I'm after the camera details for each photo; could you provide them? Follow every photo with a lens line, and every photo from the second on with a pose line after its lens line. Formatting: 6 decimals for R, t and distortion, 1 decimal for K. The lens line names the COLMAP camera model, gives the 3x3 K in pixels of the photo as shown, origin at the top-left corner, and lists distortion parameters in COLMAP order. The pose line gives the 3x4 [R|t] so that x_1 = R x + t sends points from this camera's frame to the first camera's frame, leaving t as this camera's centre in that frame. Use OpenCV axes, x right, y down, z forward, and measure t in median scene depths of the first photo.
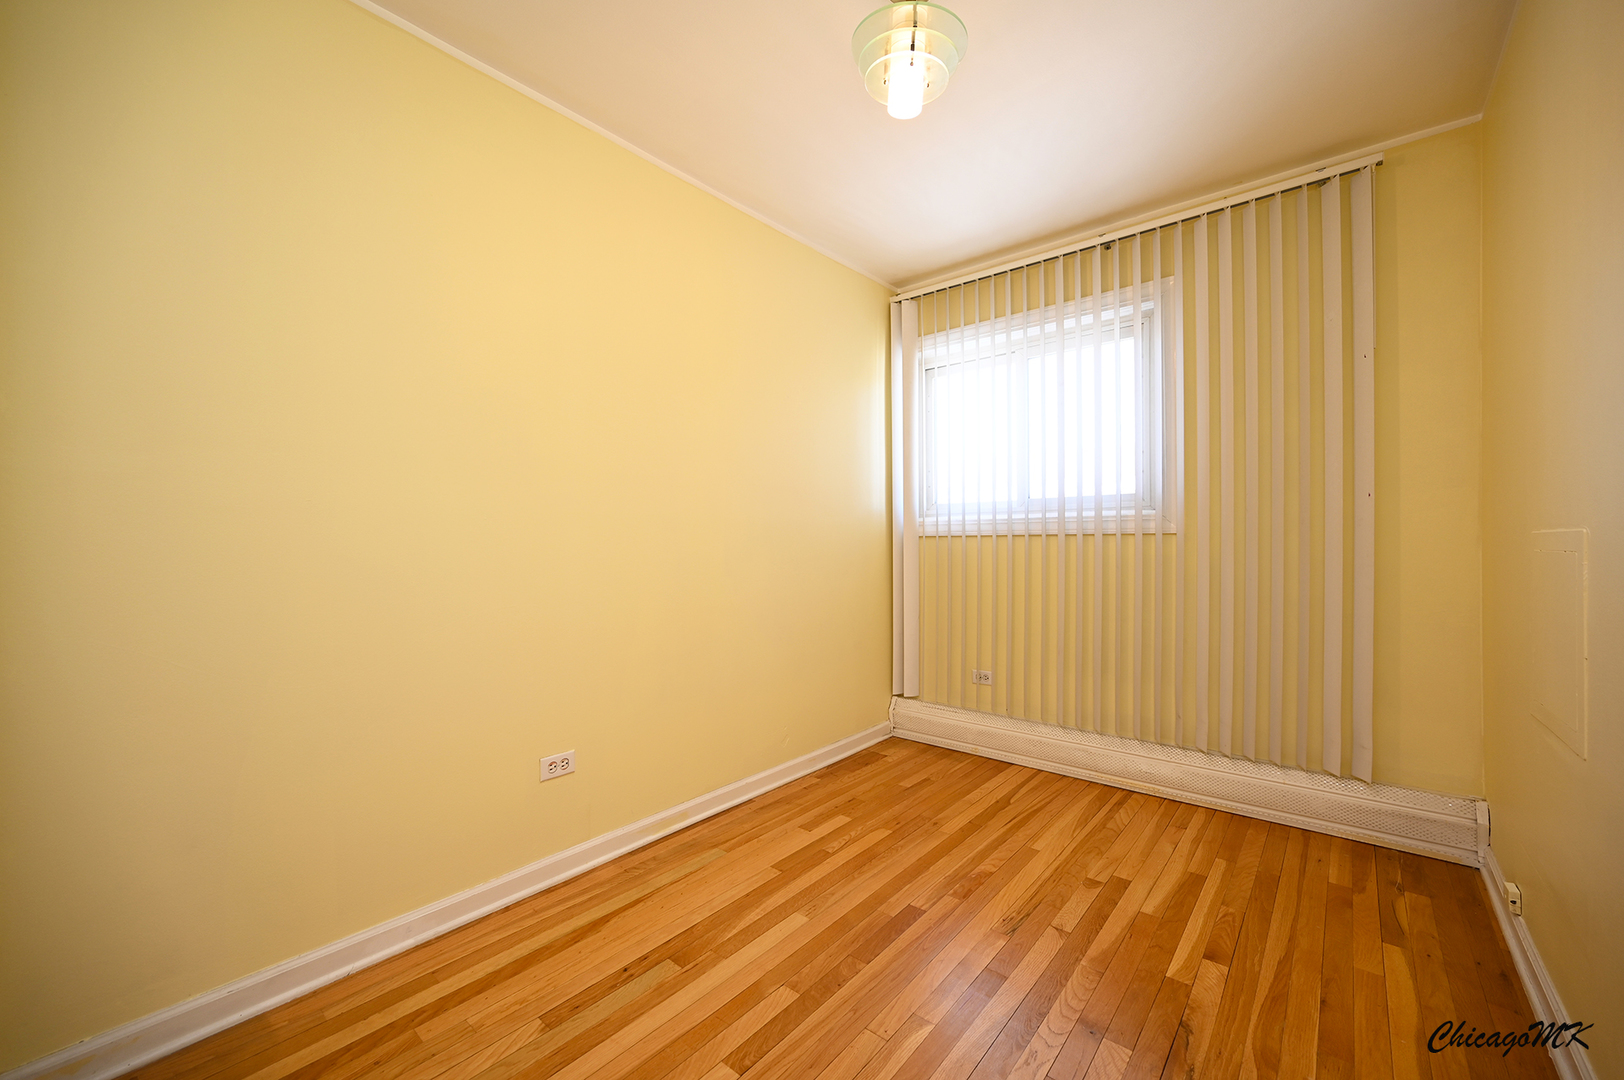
lens RADIAL K [[637.0, 0, 810.9], [0, 637.0, 537.9], [0, 0, 1]] dist [-0.001006, 0.000155]
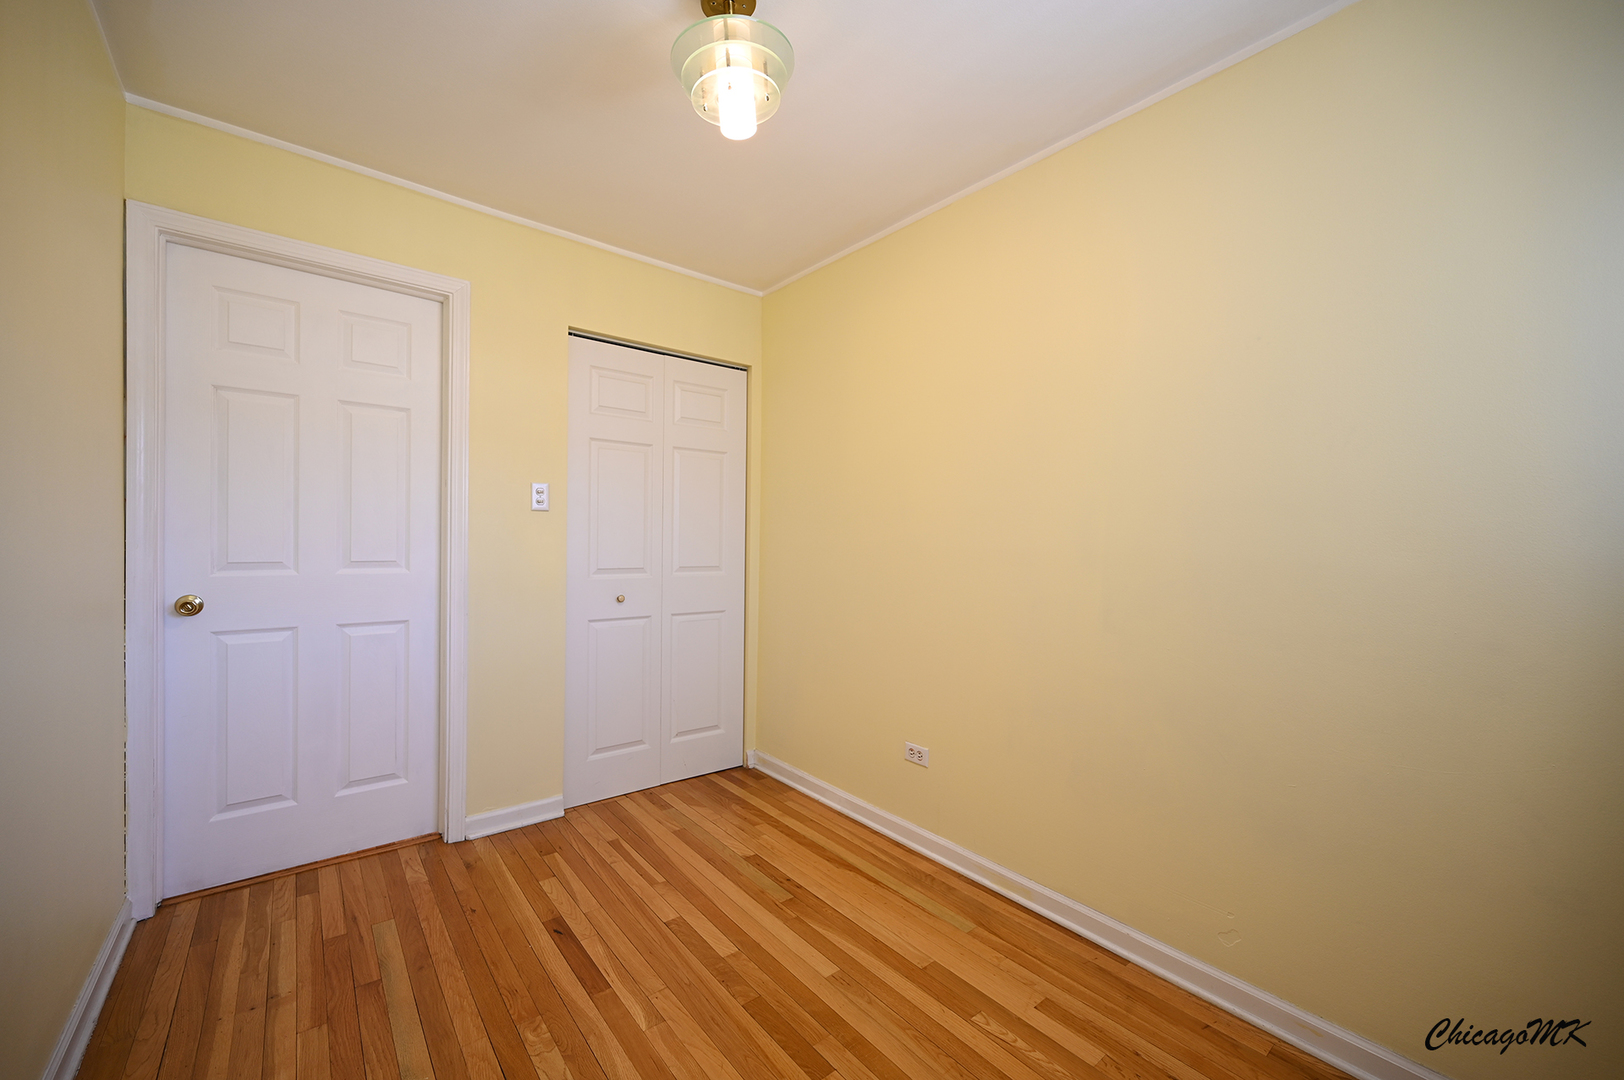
lens RADIAL K [[637.0, 0, 813.4], [0, 637.0, 537.5], [0, 0, 1]] dist [-0.001006, 0.000155]
pose [[-0.189109, 0.001522, -0.981955, 0.880598], [-0.007873, 0.999964, 0.003066, -0.064887], [0.981924, 0.008310, -0.189091, 1.078186]]
